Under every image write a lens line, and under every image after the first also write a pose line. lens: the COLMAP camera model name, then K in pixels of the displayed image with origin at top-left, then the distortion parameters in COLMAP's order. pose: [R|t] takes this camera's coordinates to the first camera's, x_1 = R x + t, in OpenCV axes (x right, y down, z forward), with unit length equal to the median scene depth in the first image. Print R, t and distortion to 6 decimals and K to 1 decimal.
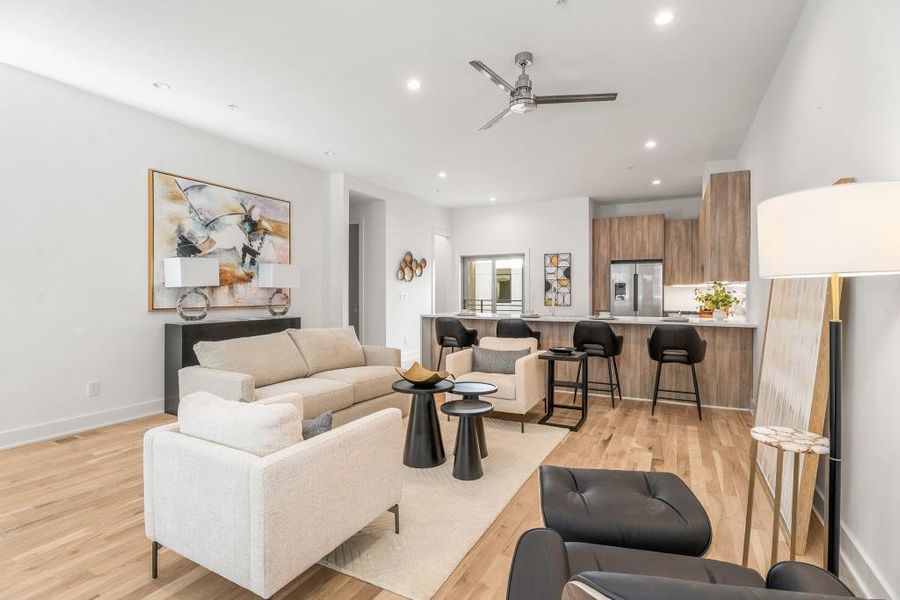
lens RADIAL K [[435.8, 0, 450.0], [0, 435.8, 300.0], [0, 0, 1]] dist [-0.001694, -0.000088]
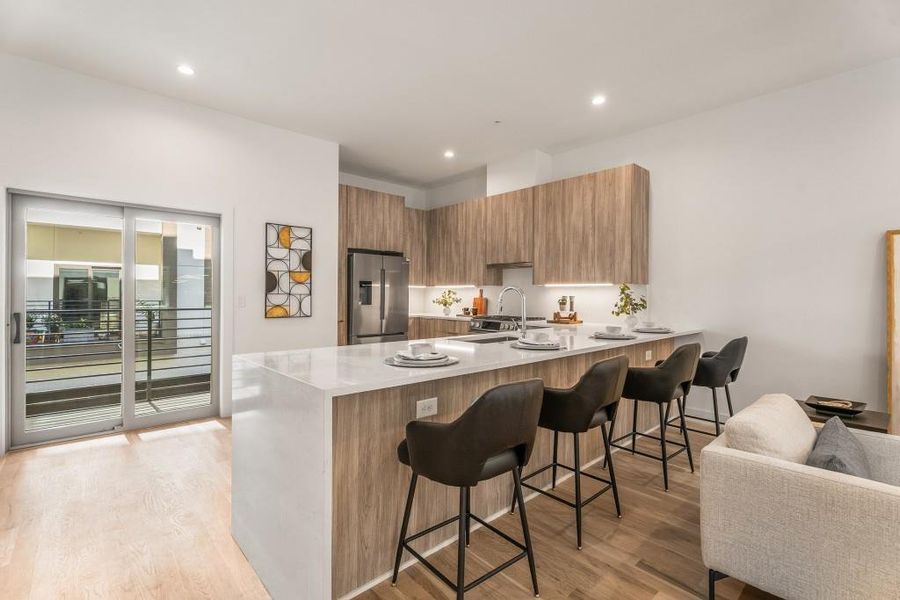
lens RADIAL K [[410.2, 0, 450.0], [0, 410.2, 300.0], [0, 0, 1]] dist [-0.002137, -0.000002]
pose [[0.336098, -0.010636, 0.941767, -0.188685], [0.010718, 0.999915, 0.007467, -0.011432], [-0.941766, 0.007584, 0.336184, 0.635791]]
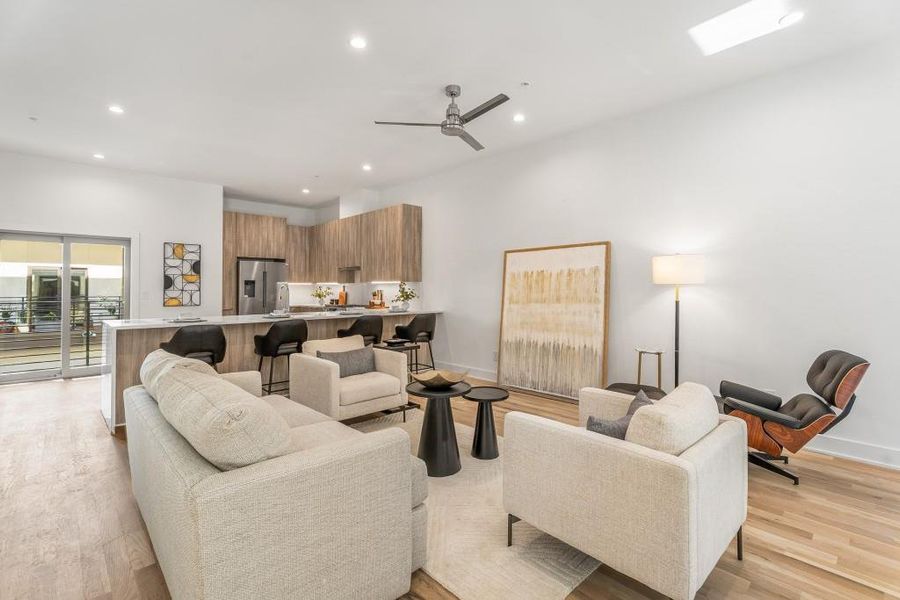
lens RADIAL K [[422.4, 0, 454.5], [0, 422.4, 286.9], [0, 0, 1]] dist [0.003021, 0.000179]
pose [[0.325076, 0.004923, 0.945675, -0.357940], [0.018027, 0.999772, -0.011402, -0.004780], [-0.945516, 0.020754, 0.324914, 0.246970]]
